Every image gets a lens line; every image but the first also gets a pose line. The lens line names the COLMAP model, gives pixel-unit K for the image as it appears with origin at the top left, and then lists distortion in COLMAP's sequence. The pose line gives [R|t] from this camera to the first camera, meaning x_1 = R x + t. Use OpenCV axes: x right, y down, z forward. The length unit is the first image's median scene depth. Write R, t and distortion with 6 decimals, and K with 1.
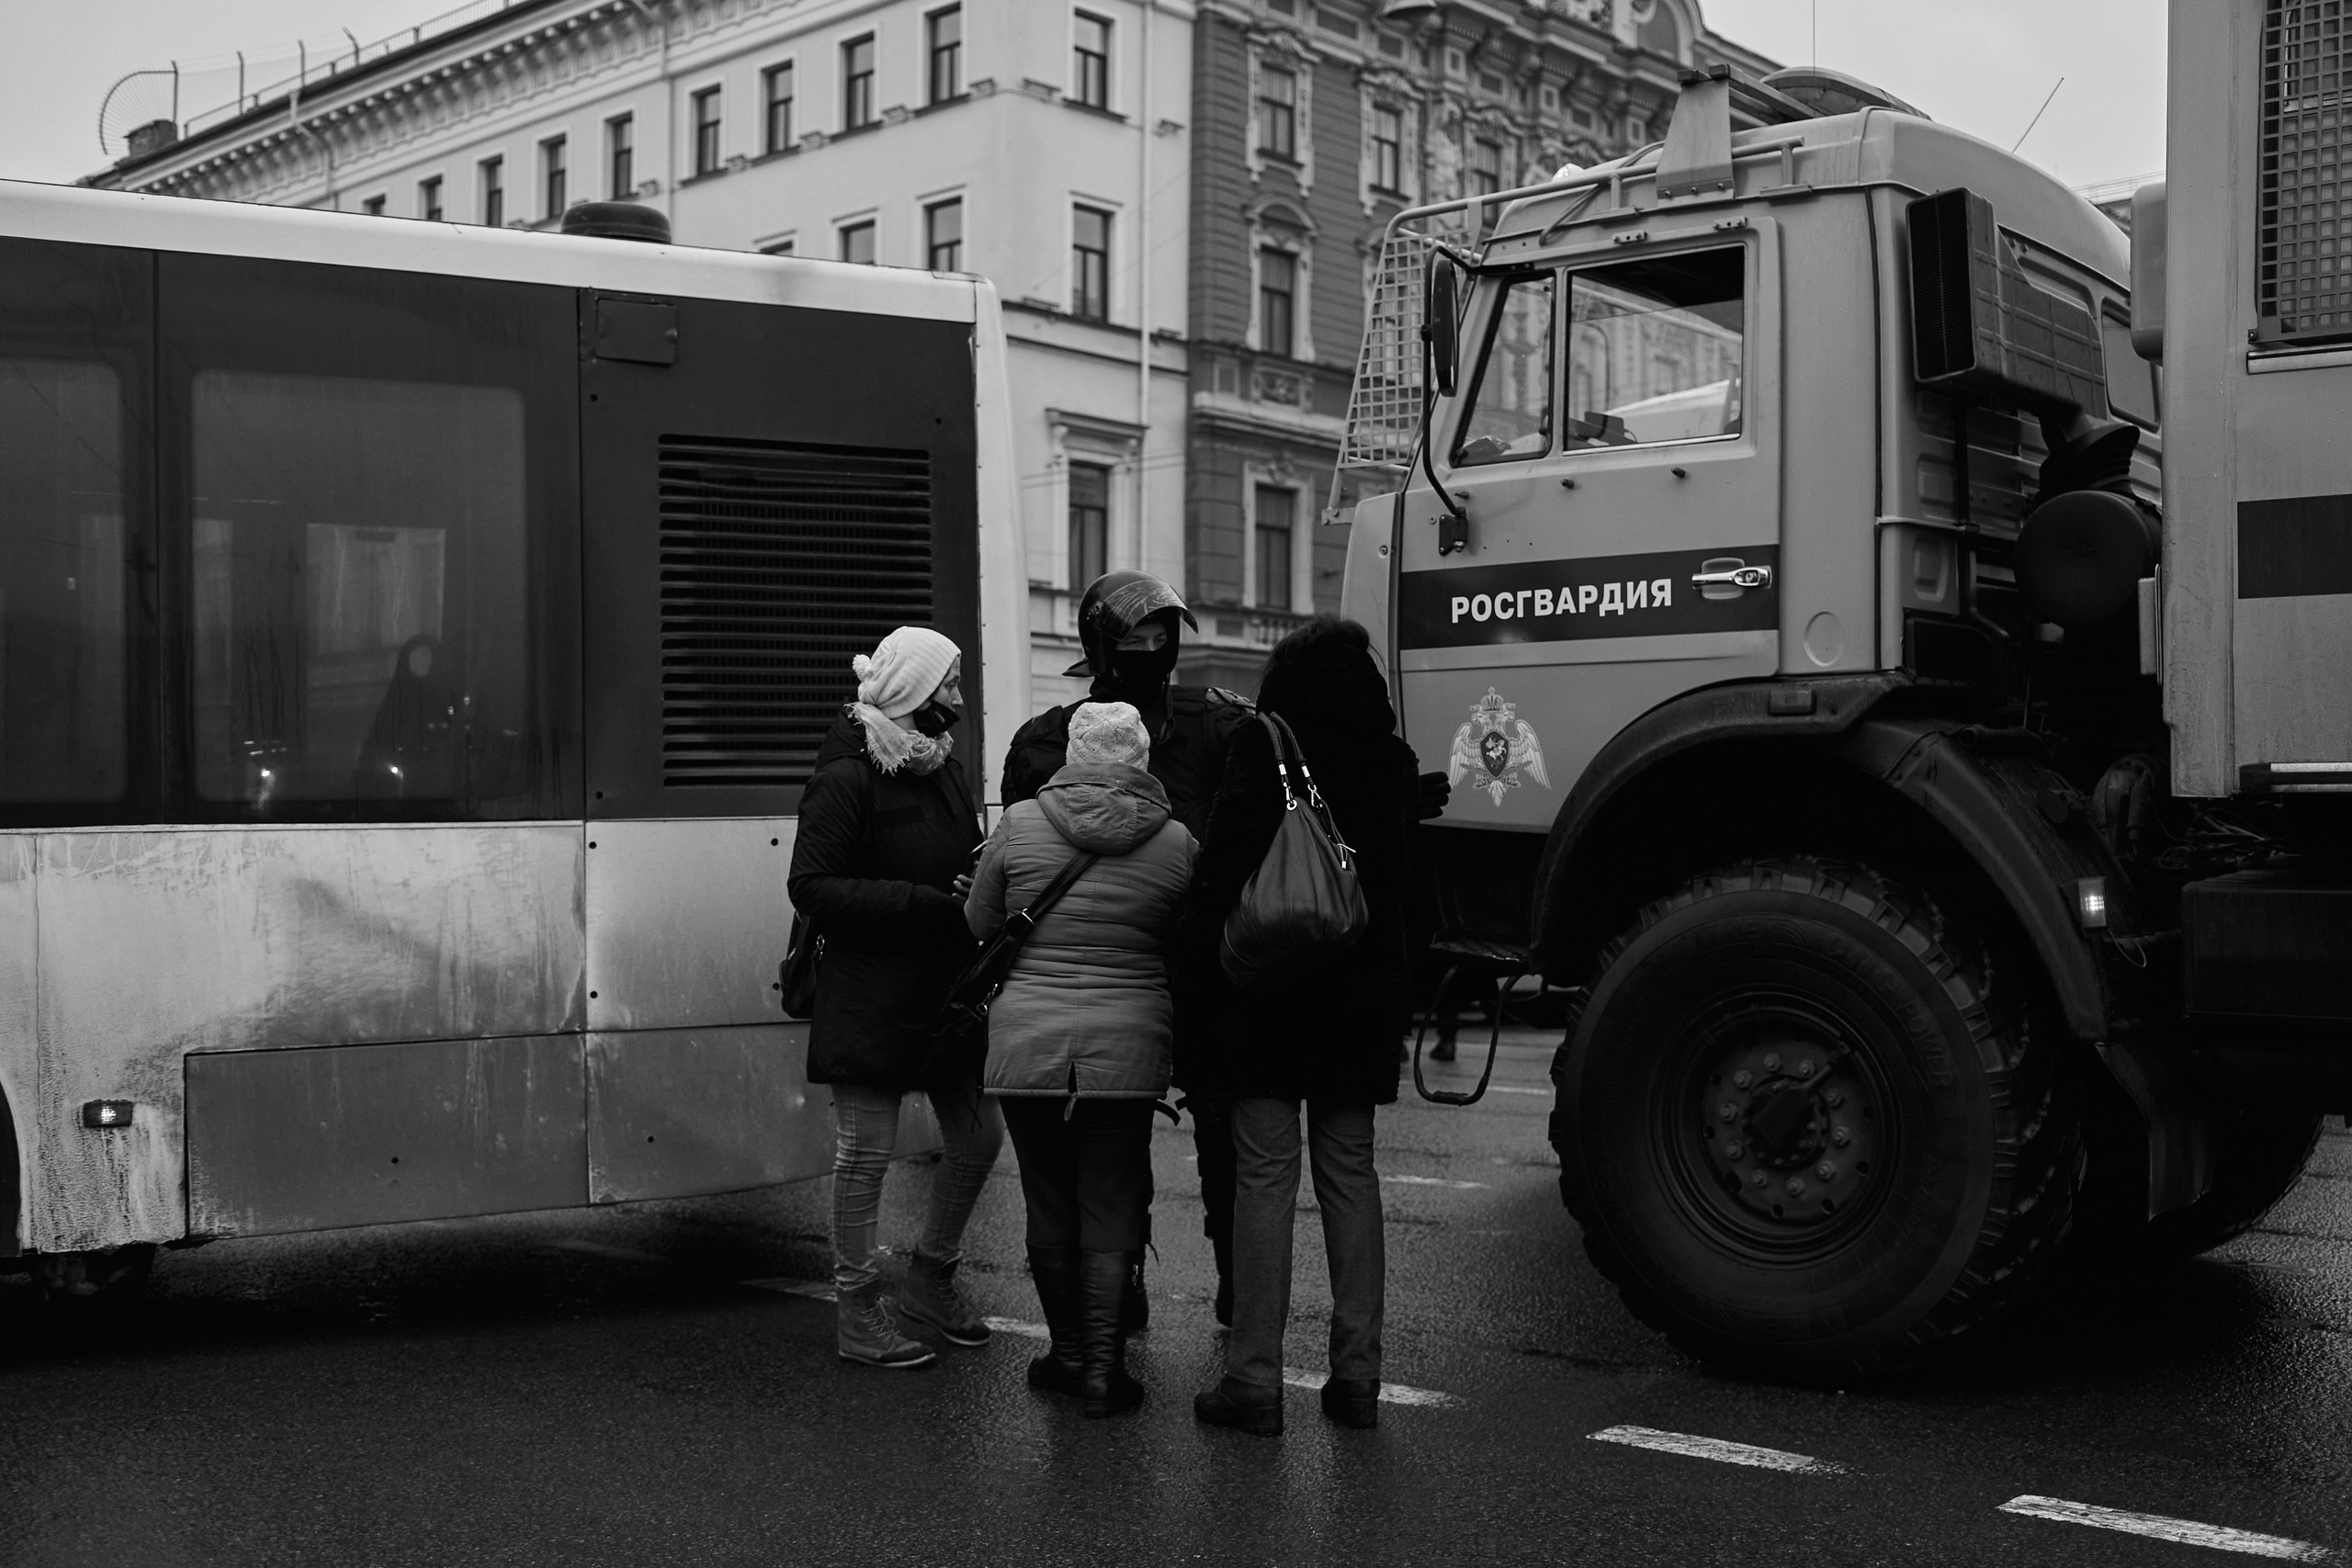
lens RADIAL K [[2747.1, 0, 1176.0], [0, 2747.1, 784.0], [0, 0, 1]] dist [0.005644, -0.006206]
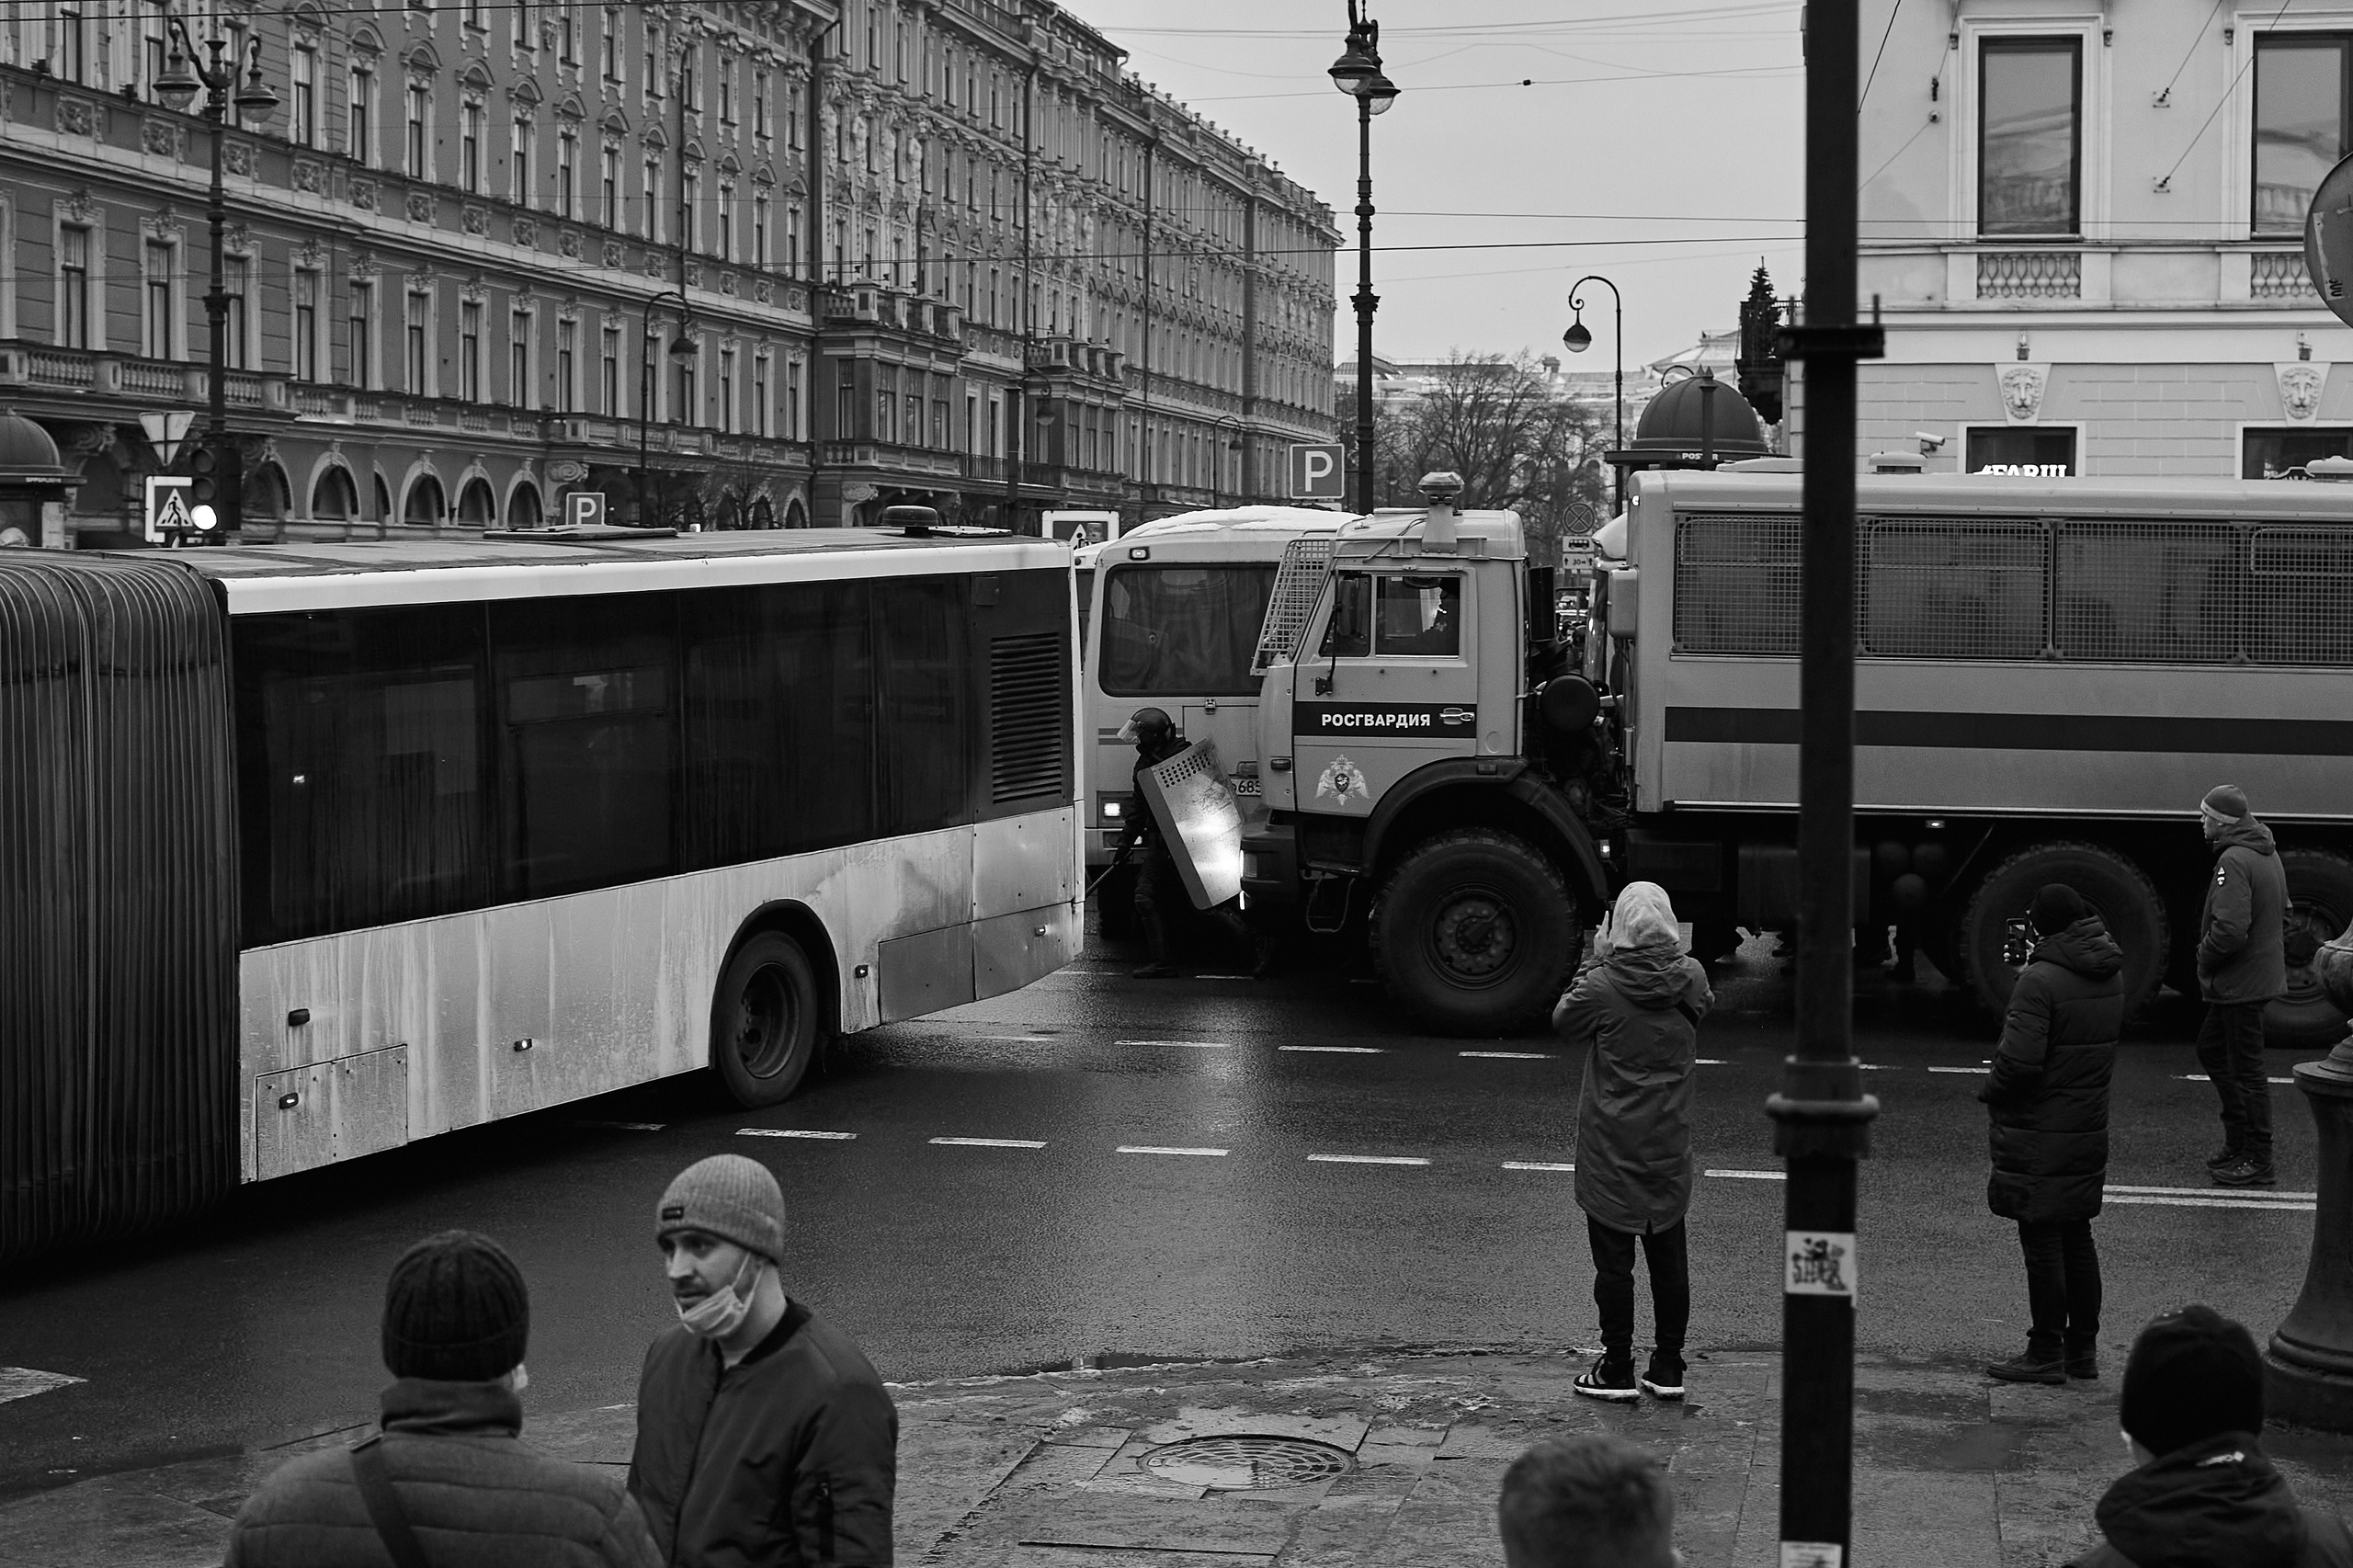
lens RADIAL K [[2748.5, 0, 1176.5], [0, 2748.5, 784.0], [0, 0, 1]] dist [0.005644, -0.006206]
pose [[0.909442, -0.027220, 0.414939, -1.038222], [-0.009621, 0.996211, 0.086438, -0.222437], [-0.415720, -0.082603, 0.905734, -1.119170]]
